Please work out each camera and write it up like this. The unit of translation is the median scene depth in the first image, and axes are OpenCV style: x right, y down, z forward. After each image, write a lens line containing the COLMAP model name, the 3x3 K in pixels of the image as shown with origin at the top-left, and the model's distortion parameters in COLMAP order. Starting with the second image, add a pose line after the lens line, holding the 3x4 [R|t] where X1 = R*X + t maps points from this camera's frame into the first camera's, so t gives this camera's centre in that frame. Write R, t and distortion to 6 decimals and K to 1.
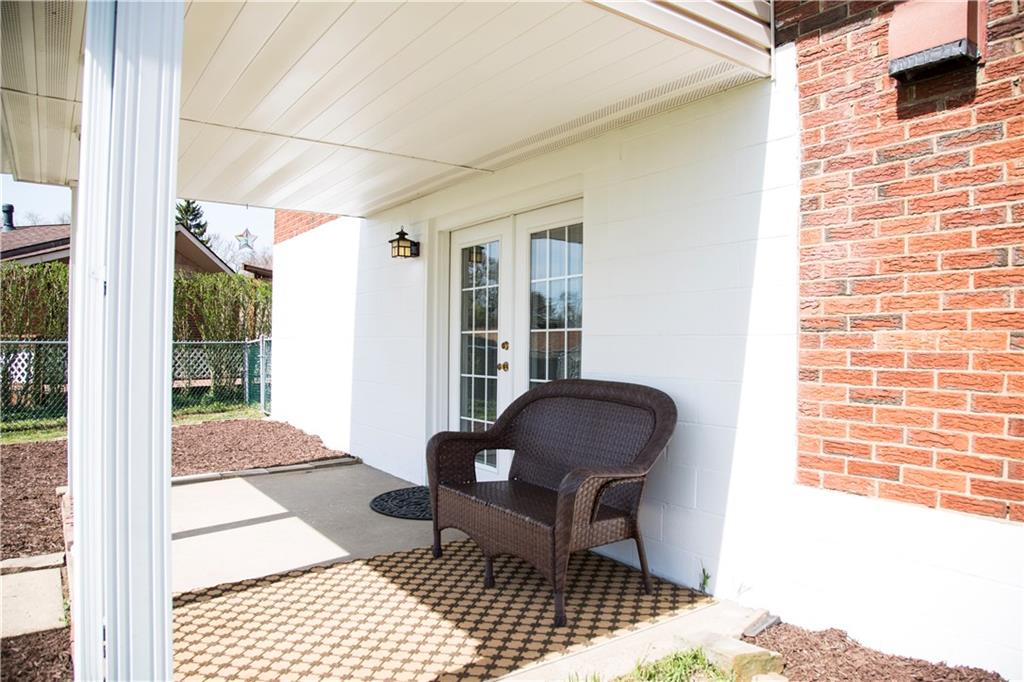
lens RADIAL K [[699.5, 0, 512.0], [0, 699.5, 341.0], [0, 0, 1]] dist [-0.135741, 0.069560]
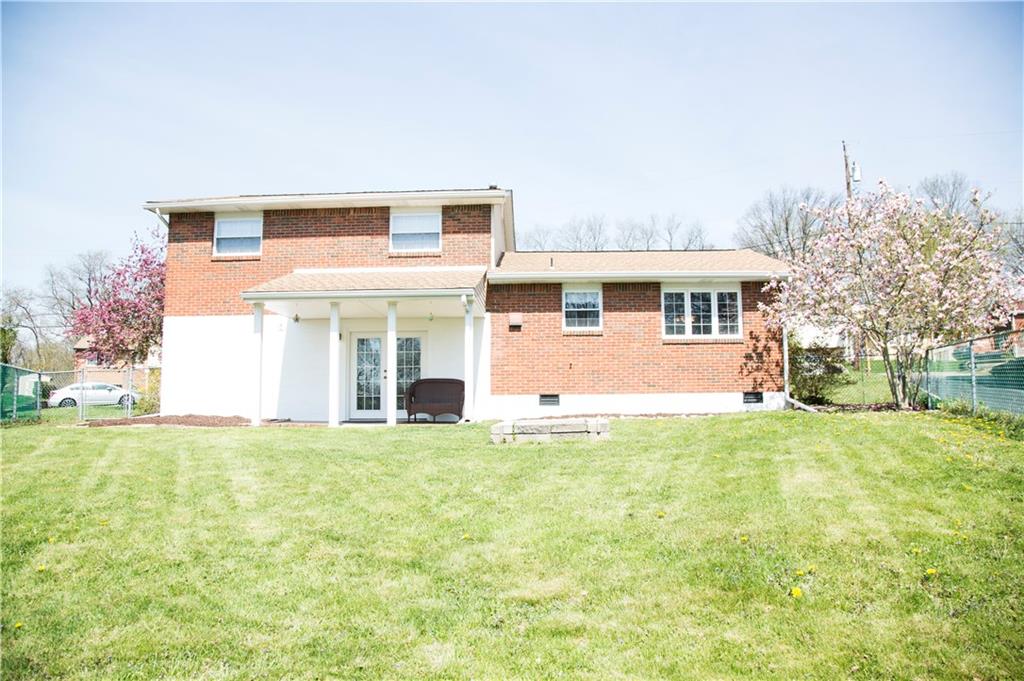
lens RADIAL K [[699.5, 0, 512.0], [0, 699.5, 340.5], [0, 0, 1]] dist [-0.135741, 0.069560]
pose [[0.610221, 0.057633, 0.790132, -4.110282], [0.007827, 0.996863, -0.078757, 0.230007], [-0.792192, 0.054244, 0.607856, -2.674565]]
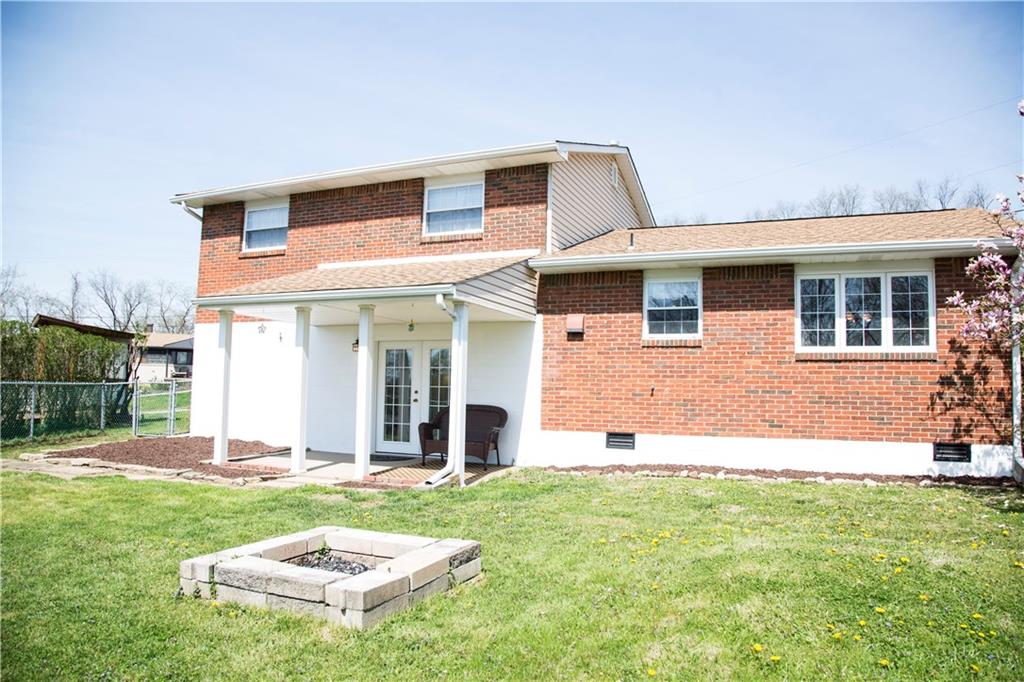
lens RADIAL K [[699.5, 0, 512.0], [0, 699.5, 341.0], [0, 0, 1]] dist [-0.135741, 0.069560]
pose [[0.847582, 0.043937, 0.528843, -1.942420], [-0.013594, 0.998037, -0.061131, -0.051762], [-0.530491, 0.044625, 0.846515, -2.419264]]
